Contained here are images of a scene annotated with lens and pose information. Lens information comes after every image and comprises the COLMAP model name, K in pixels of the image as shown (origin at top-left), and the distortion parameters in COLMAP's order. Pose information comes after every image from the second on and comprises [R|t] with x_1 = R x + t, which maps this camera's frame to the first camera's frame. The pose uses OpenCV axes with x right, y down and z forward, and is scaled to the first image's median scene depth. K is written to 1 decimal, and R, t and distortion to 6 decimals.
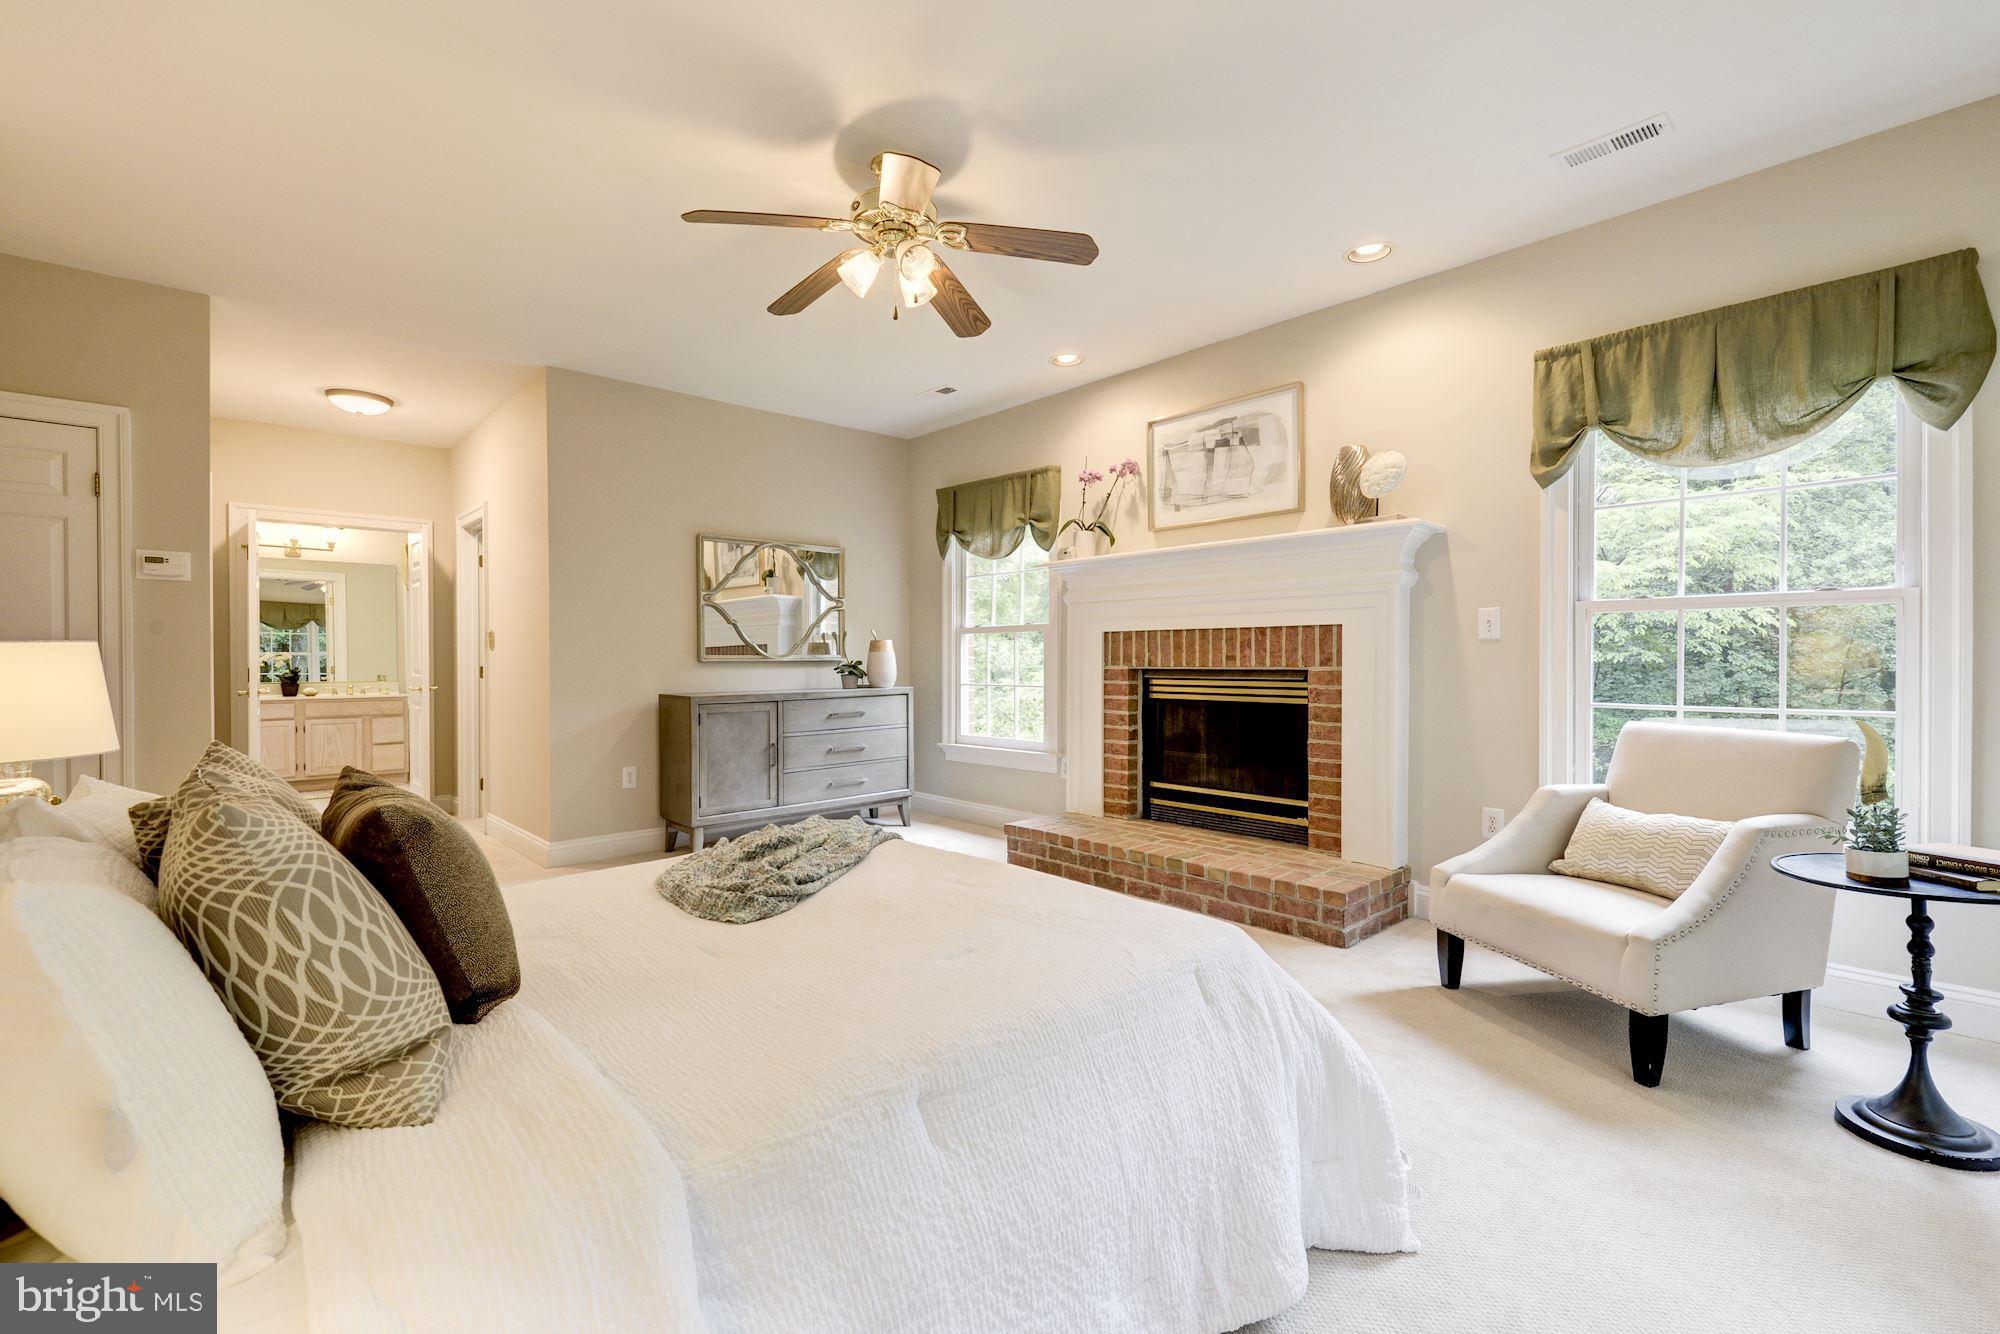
lens RADIAL K [[851.6, 0, 999.2], [0, 851.6, 672.9], [0, 0, 1]] dist [0.016400, -0.009503]
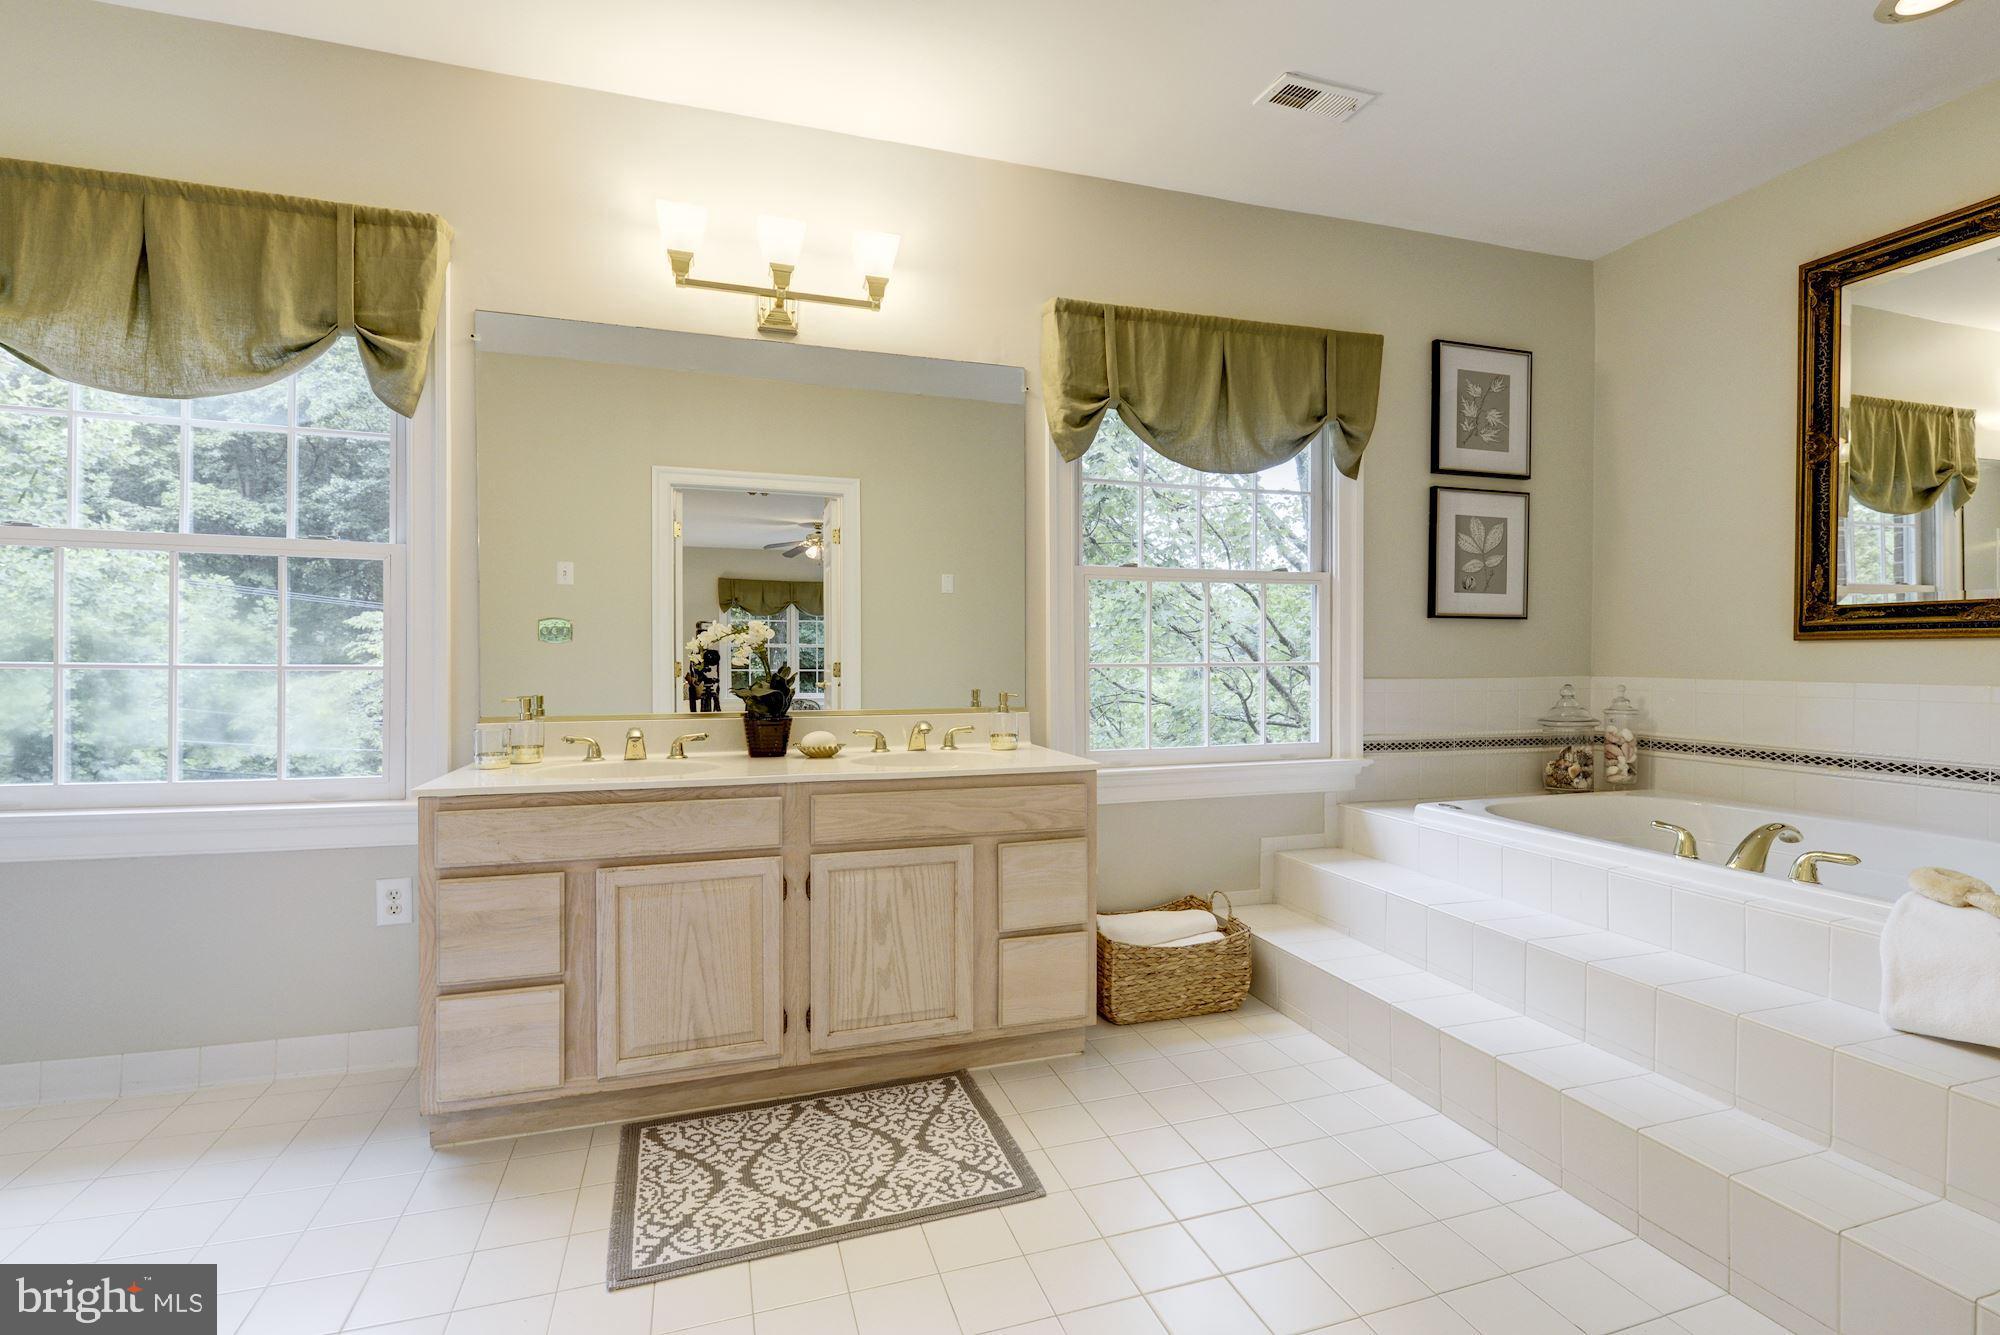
lens RADIAL K [[851.6, 0, 1001.4], [0, 851.6, 673.5], [0, 0, 1]] dist [0.016400, -0.009503]
pose [[0.907163, -0.003544, -0.420765, -0.633621], [-0.002117, 0.999913, -0.012986, 0.000283], [0.420775, 0.012671, 0.907077, 0.769893]]
